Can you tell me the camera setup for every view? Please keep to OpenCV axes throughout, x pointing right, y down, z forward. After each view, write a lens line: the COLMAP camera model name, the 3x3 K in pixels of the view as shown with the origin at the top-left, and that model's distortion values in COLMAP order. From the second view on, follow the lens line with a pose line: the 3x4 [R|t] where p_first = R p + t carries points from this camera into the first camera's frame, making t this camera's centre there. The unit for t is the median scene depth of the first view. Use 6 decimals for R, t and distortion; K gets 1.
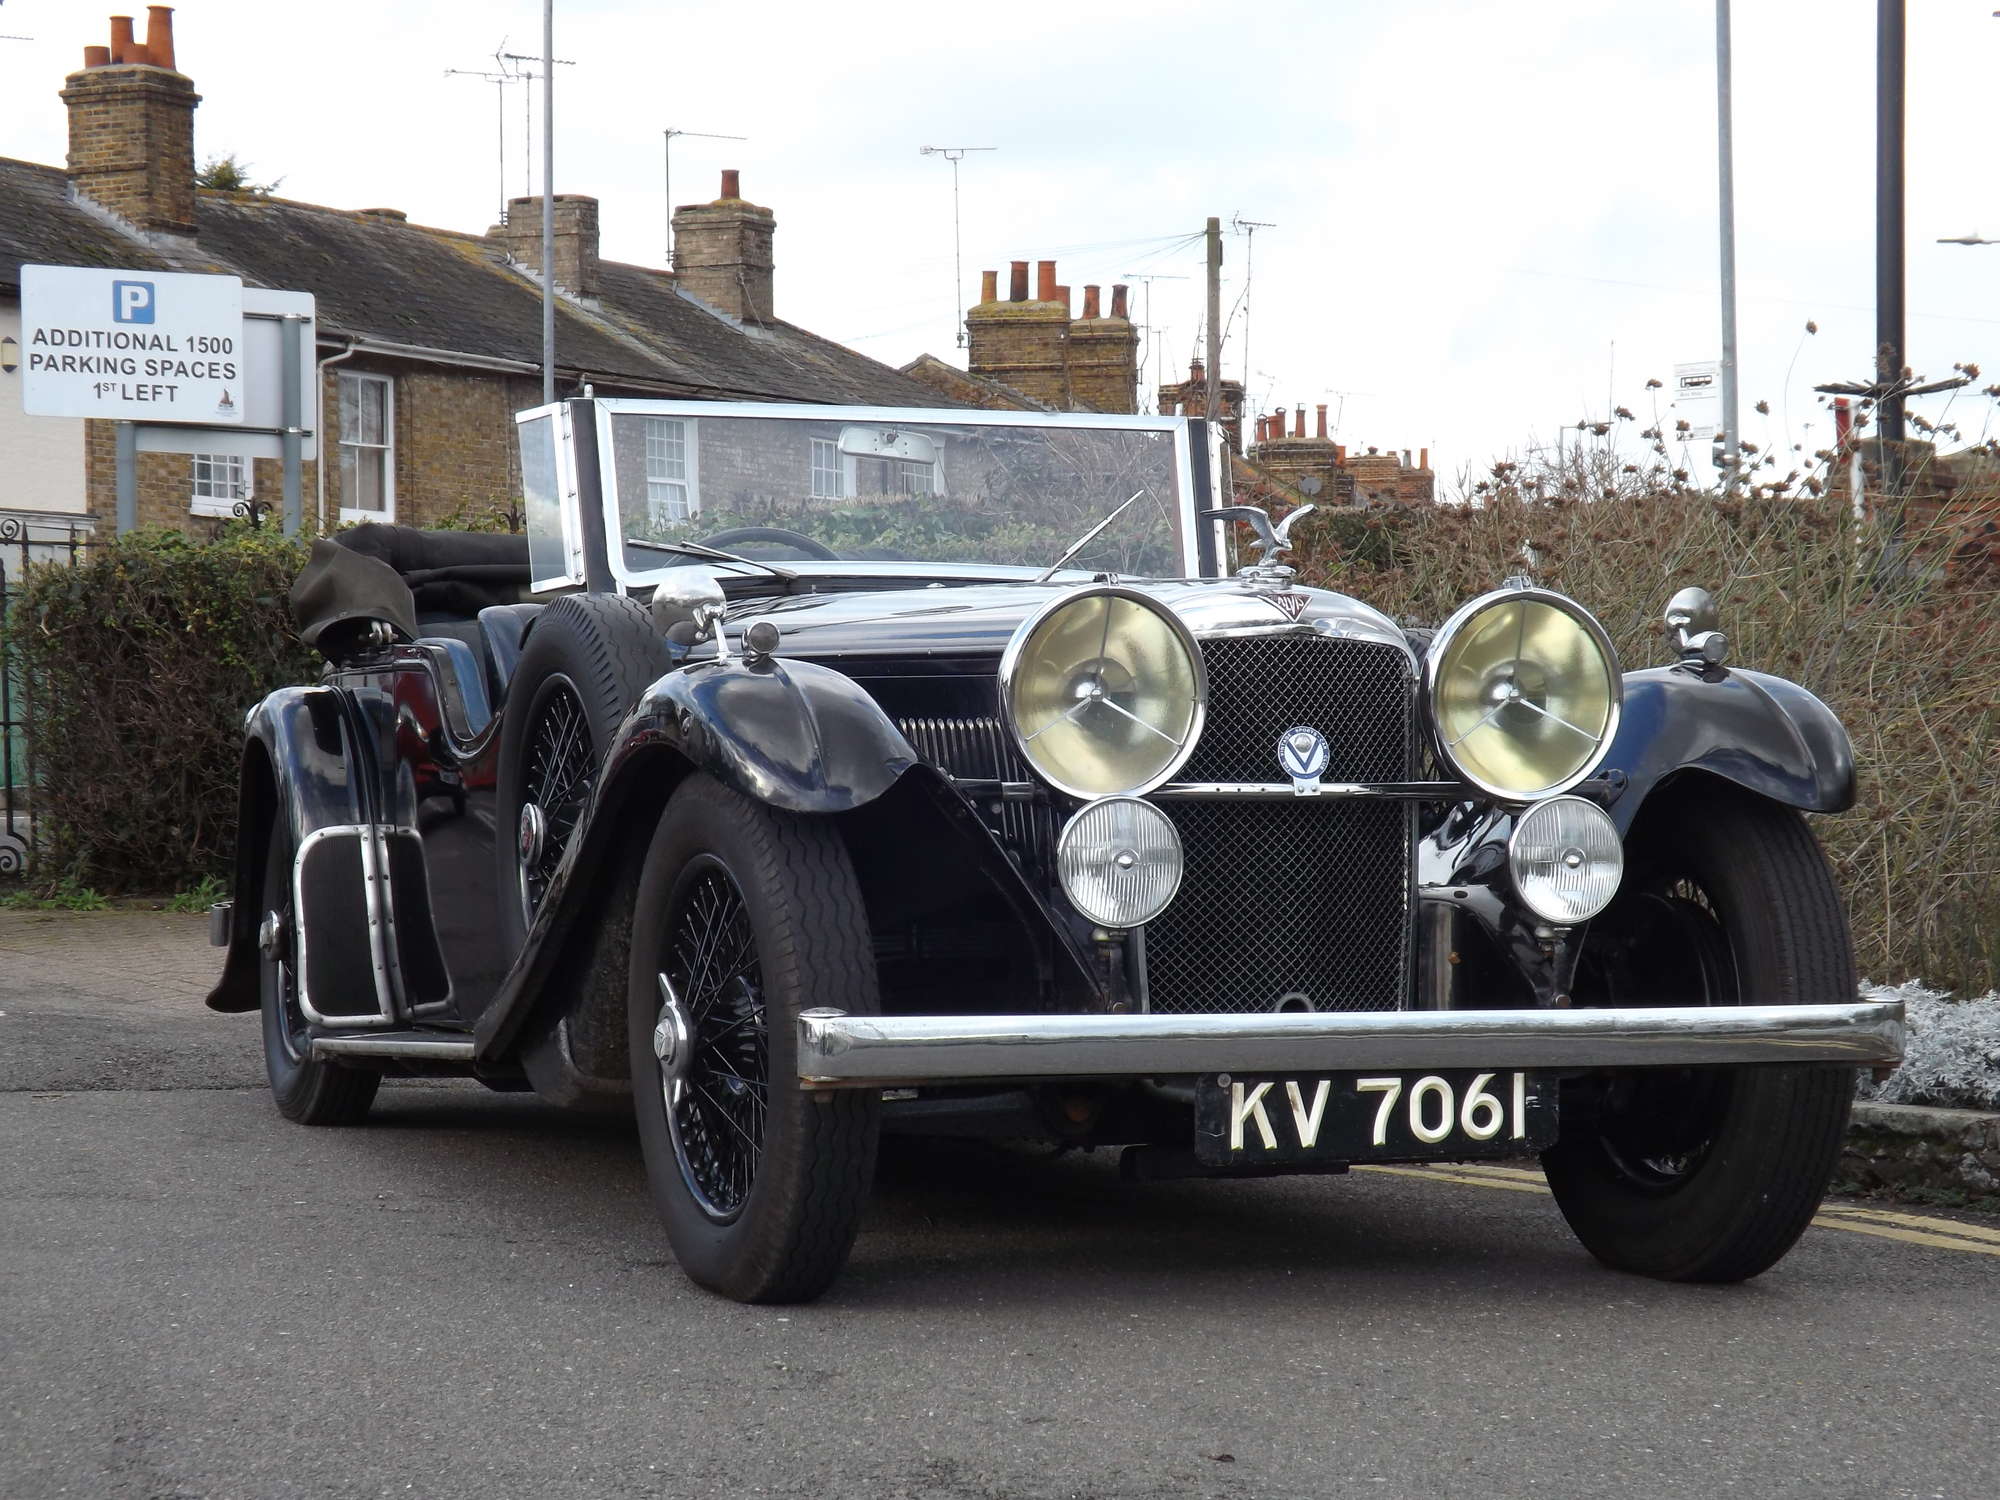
lens RADIAL K [[4342.5, 0, 999.8], [0, 4342.5, 762.9], [0, 0, 1]] dist [0.279316, 0.000000]
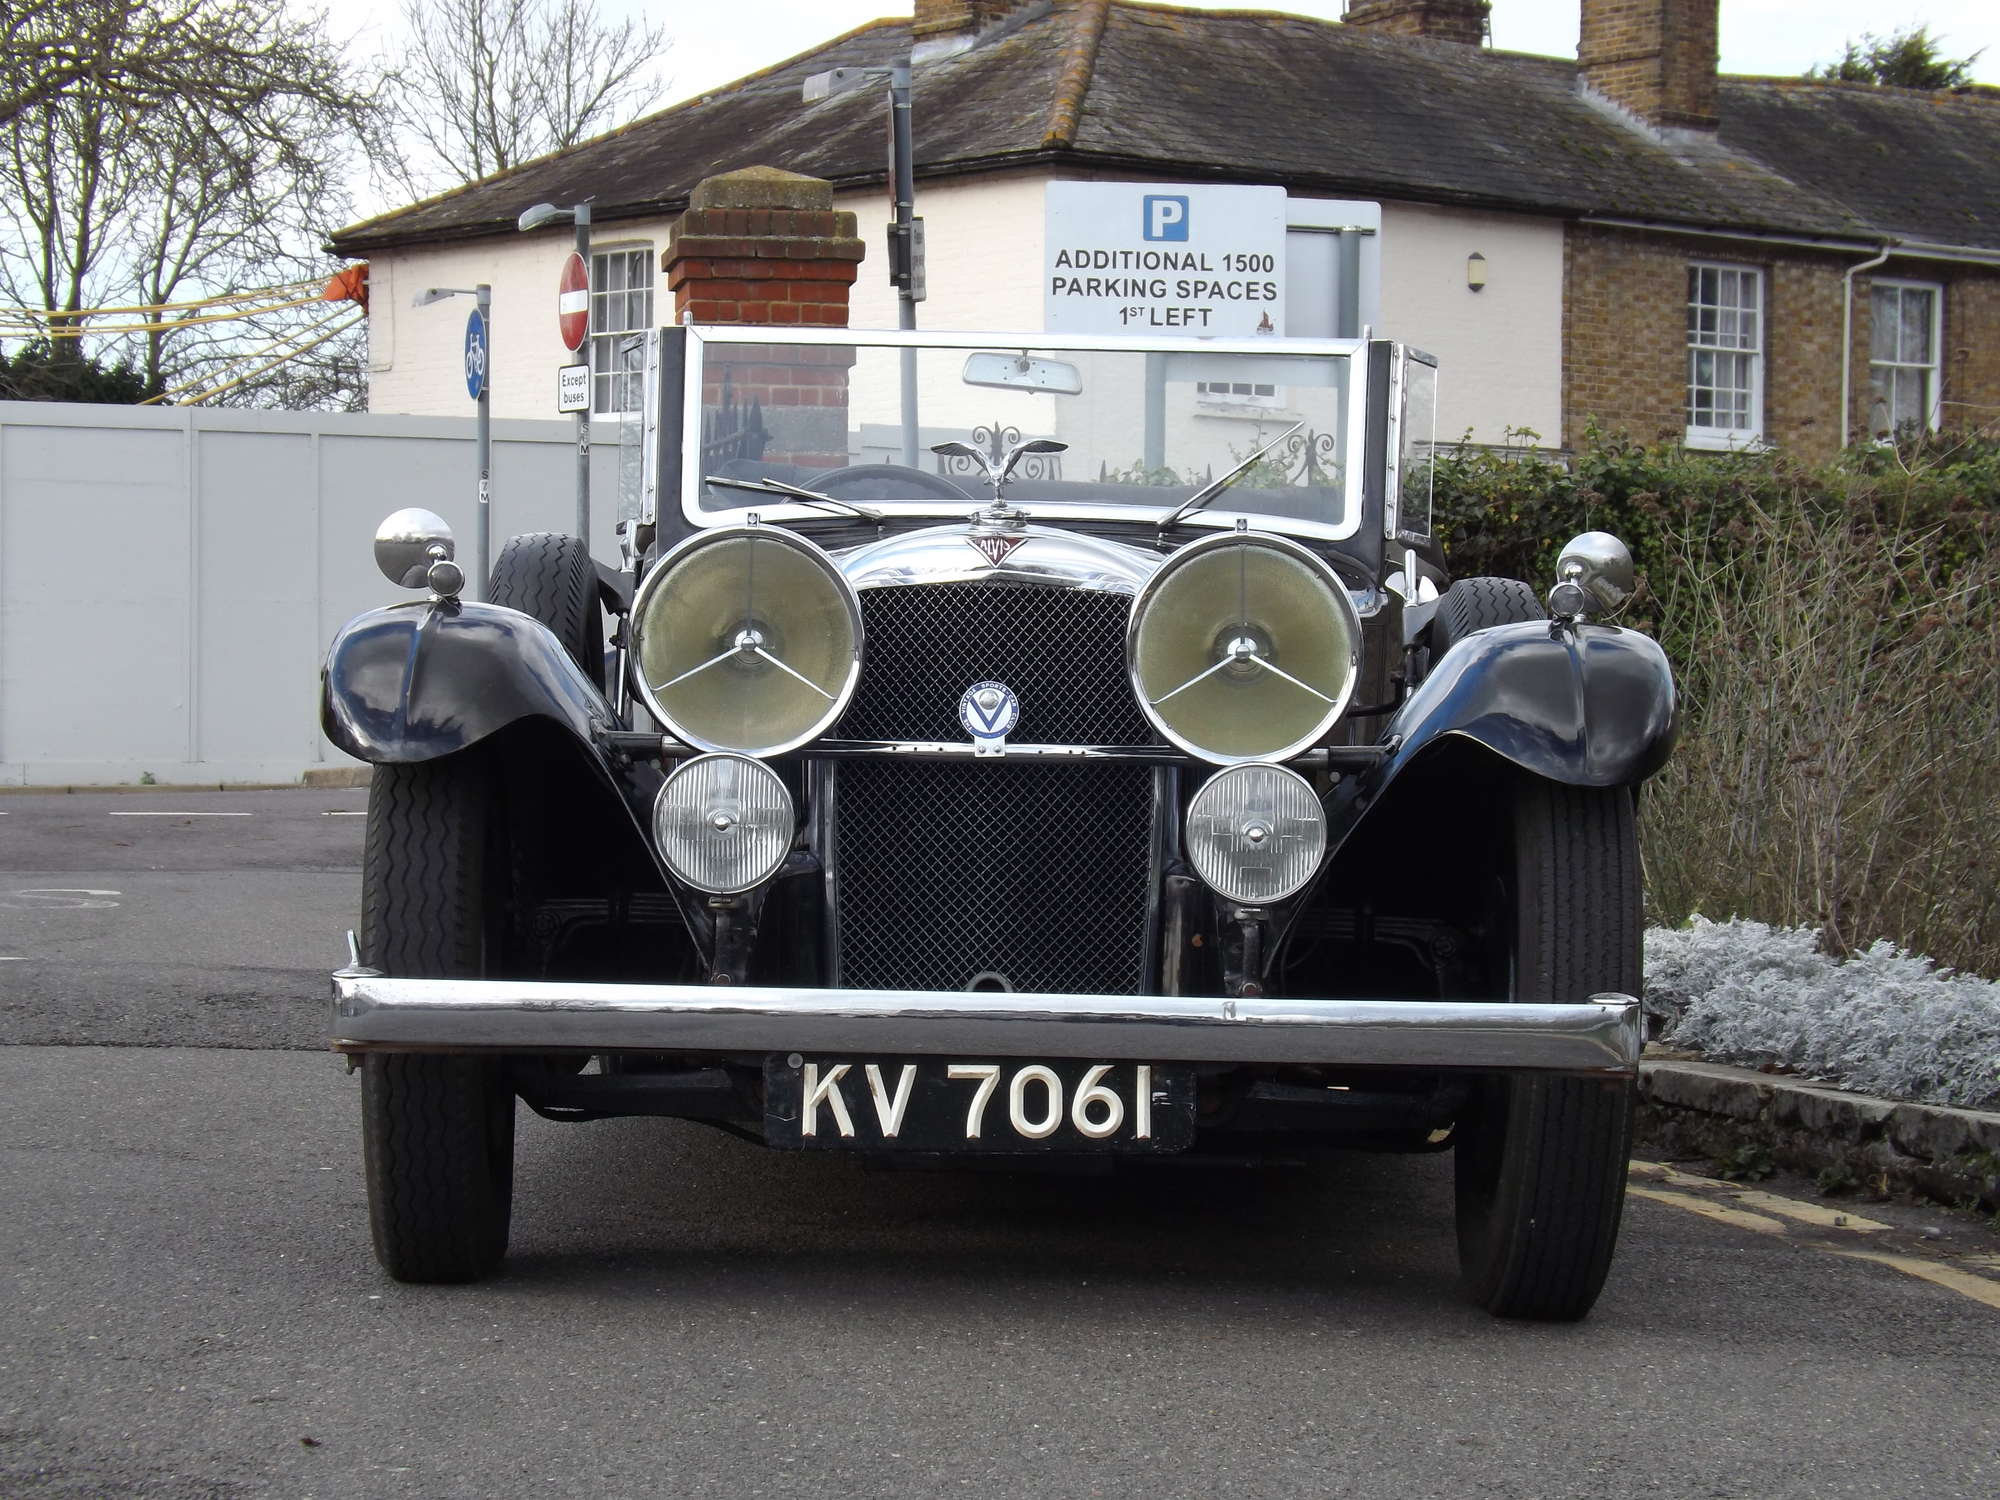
lens RADIAL K [[4996.6, 0, 1001.1], [0, 4996.6, 734.8], [0, 0, 1]] dist [0.364326, 0.000000]
pose [[0.946648, 0.018587, -0.321732, 0.407288], [-0.018459, 0.999824, 0.003448, -0.000780], [0.321739, 0.002675, 0.946825, 0.004523]]
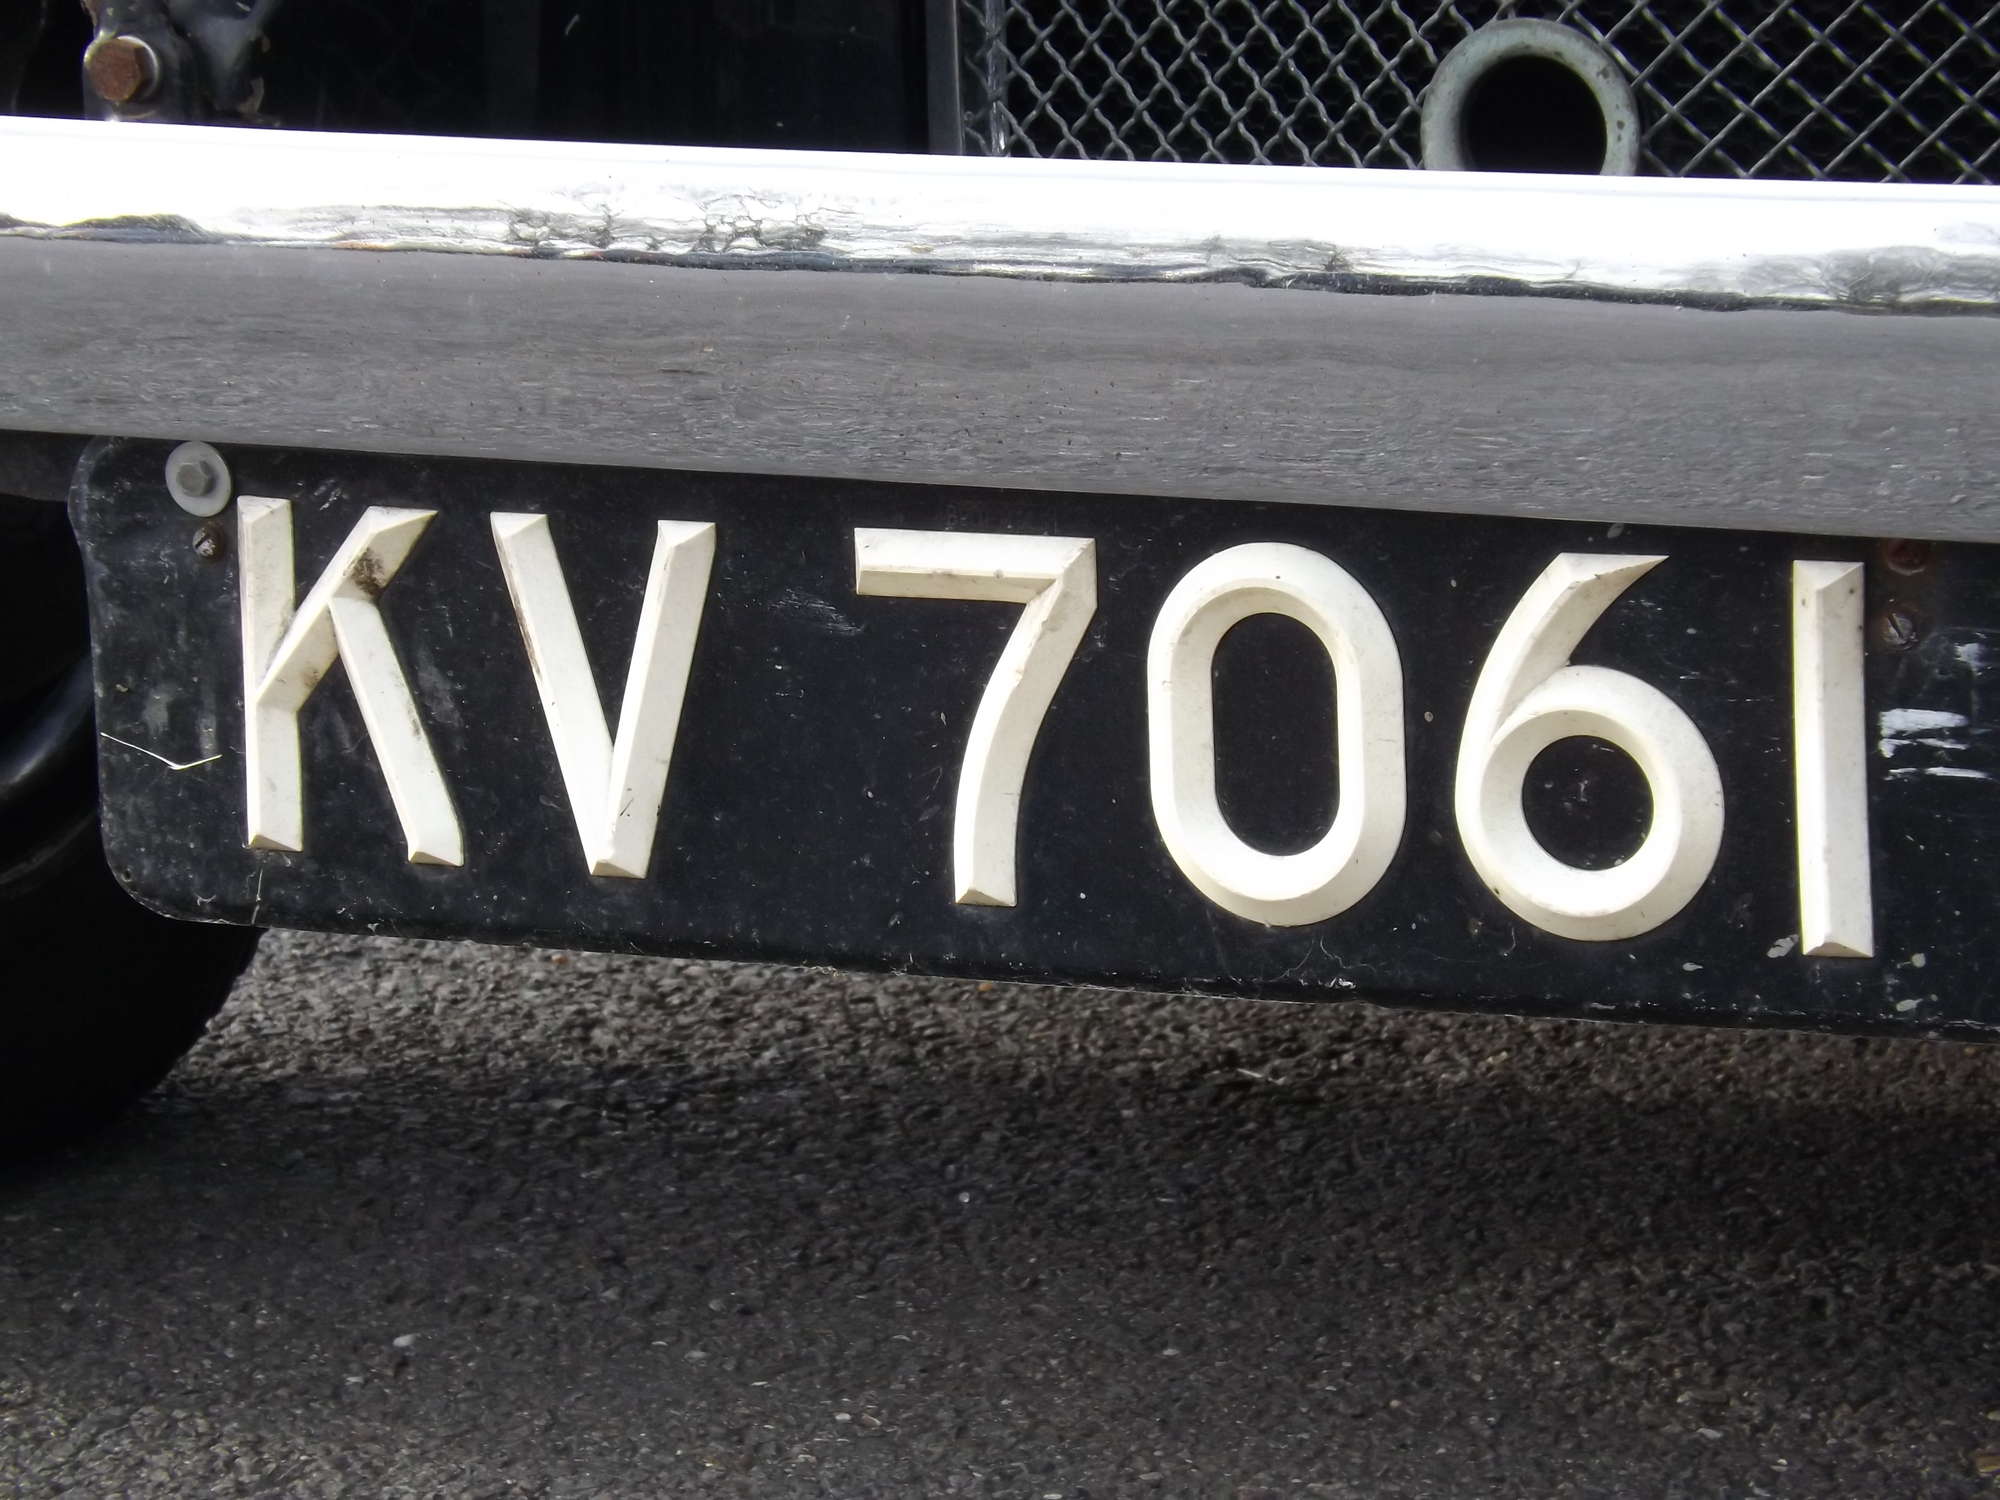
lens RADIAL K [[7203.3, 0, 1000.5], [0, 7203.3, 749.1], [0, 0, 1]] dist [0.529964, 0.000000]
pose [[0.706404, 0.096799, -0.701158, 0.277929], [-0.003560, 0.991078, 0.133237, 0.039872], [0.707800, -0.091623, 0.700446, 0.753506]]
